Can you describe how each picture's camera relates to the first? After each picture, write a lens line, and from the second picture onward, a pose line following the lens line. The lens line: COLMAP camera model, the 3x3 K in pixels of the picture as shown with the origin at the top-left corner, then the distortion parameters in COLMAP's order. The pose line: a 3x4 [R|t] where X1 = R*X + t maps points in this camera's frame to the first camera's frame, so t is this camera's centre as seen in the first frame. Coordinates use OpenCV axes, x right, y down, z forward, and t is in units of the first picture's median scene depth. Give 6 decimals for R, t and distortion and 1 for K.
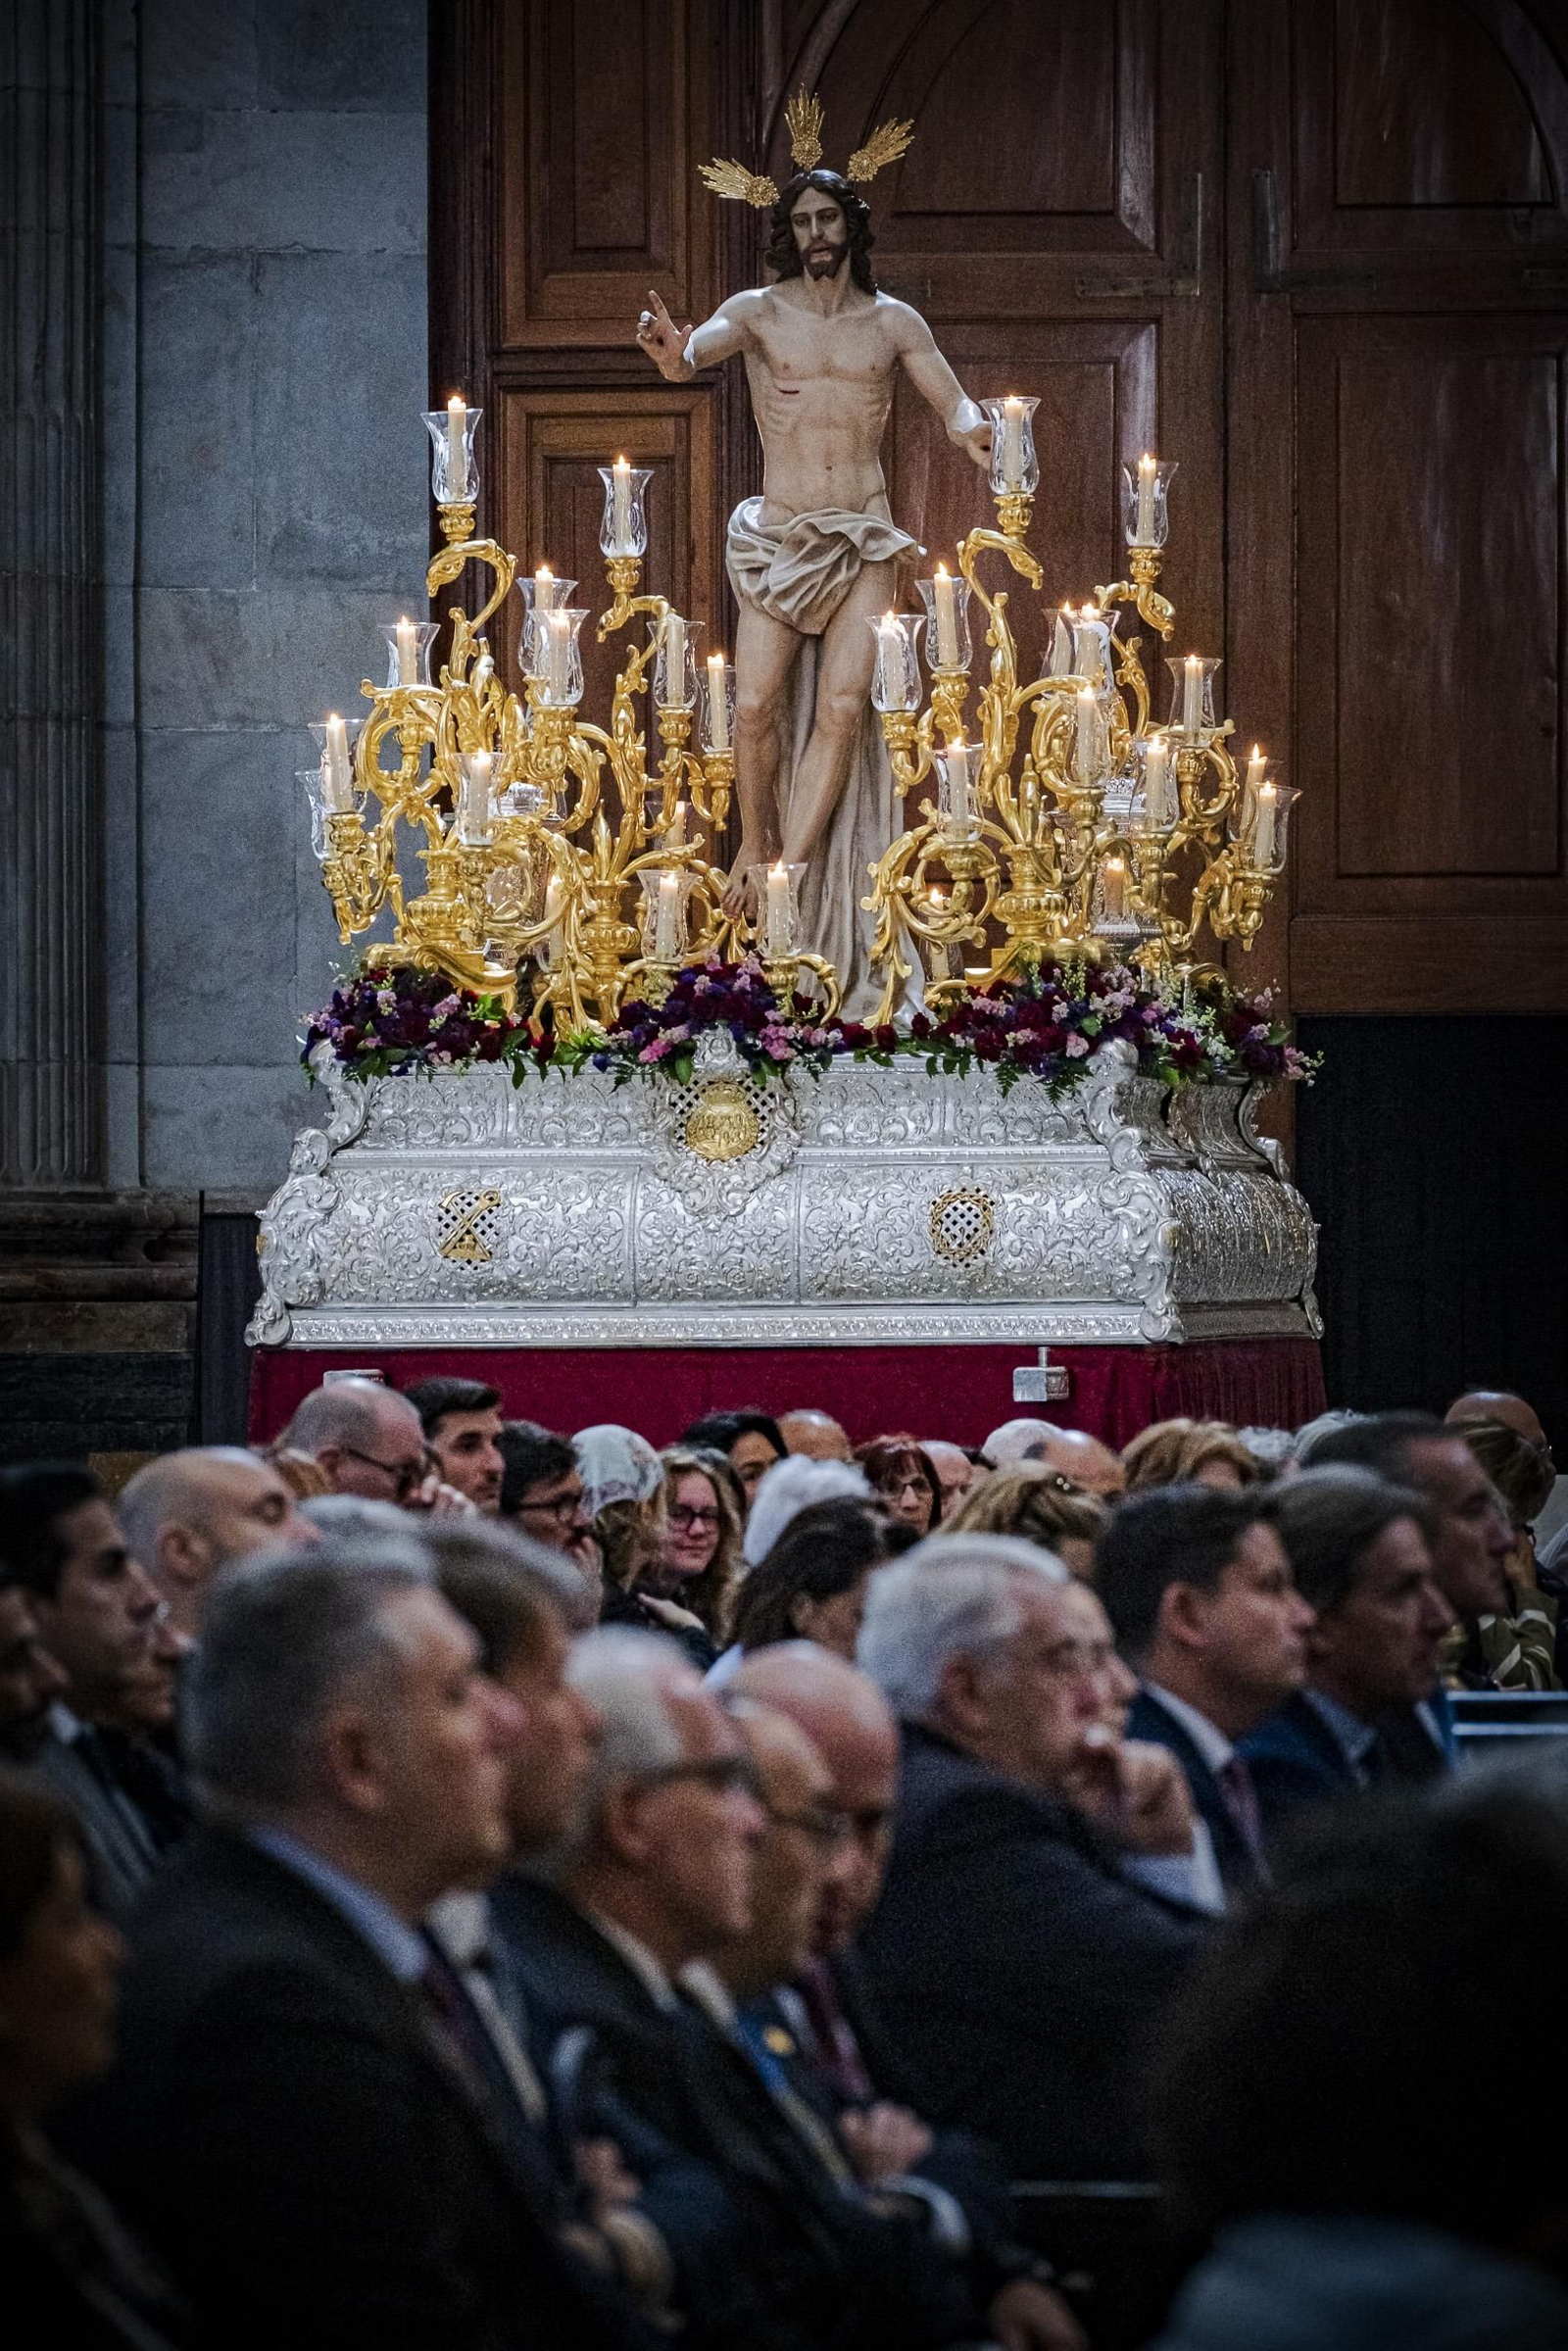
lens RADIAL K [[13656.7, 0, 745.0], [0, 13656.7, 1225.2], [0, 0, 1]] dist [2.122343, -200.535006]
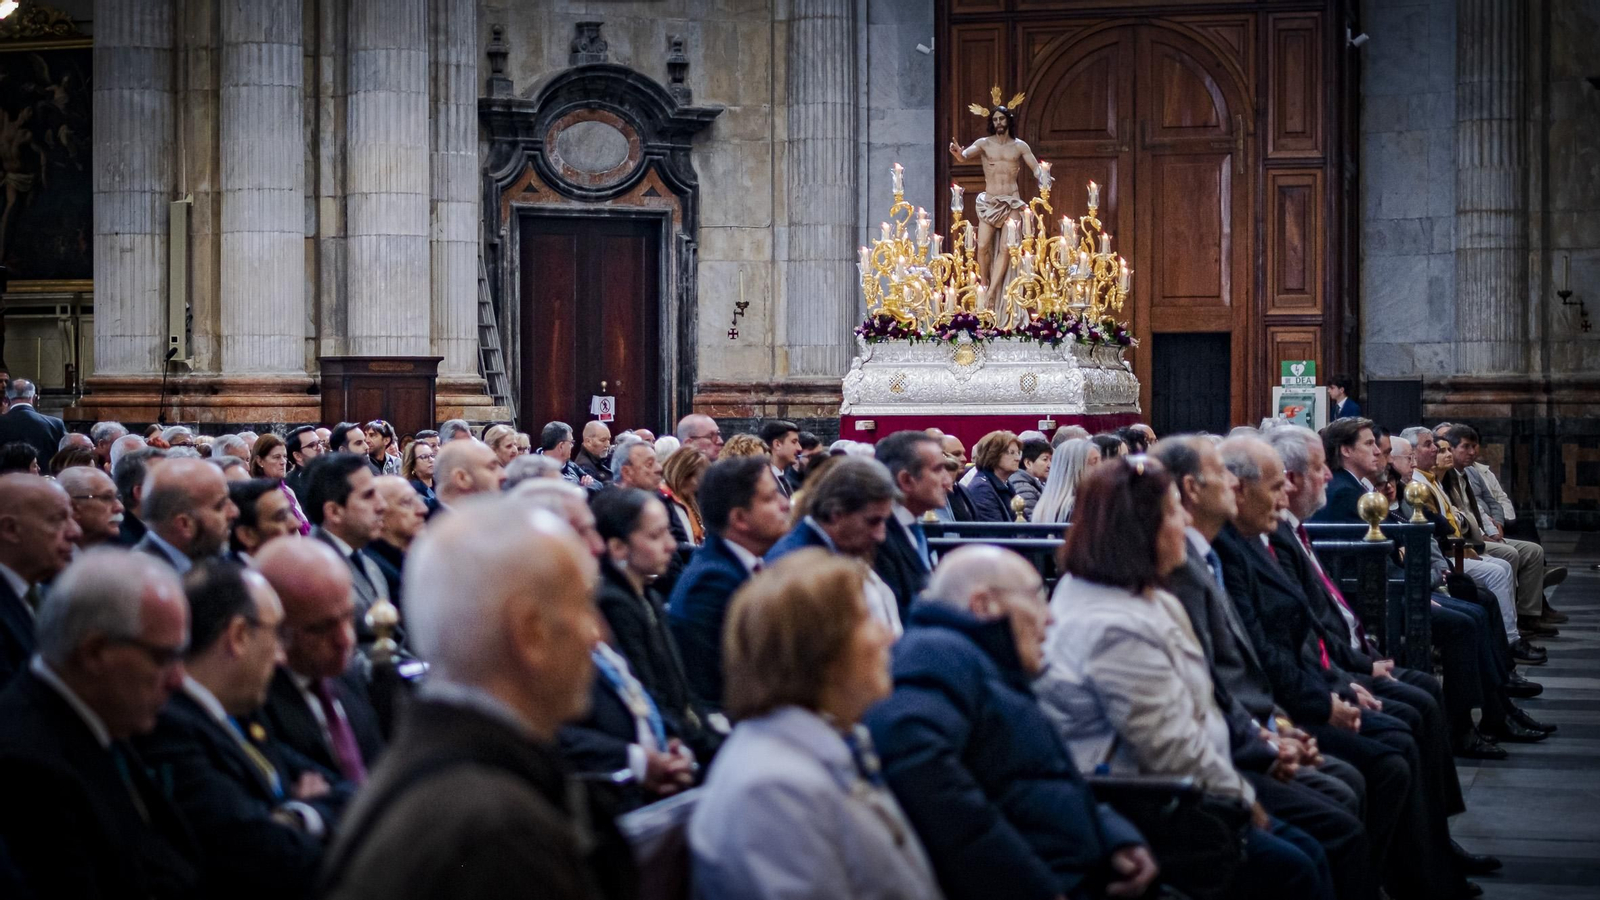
lens RADIAL K [[2793.4, 0, 800.0], [0, 2793.4, 450.0], [0, 0, 1]] dist [-0.004502, 0.060008]
pose [[0.992242, 0.003116, -0.124282, 0.047055], [-0.000689, 0.999808, 0.019569, 0.003351], [0.124319, -0.019332, 0.992054, 0.224090]]
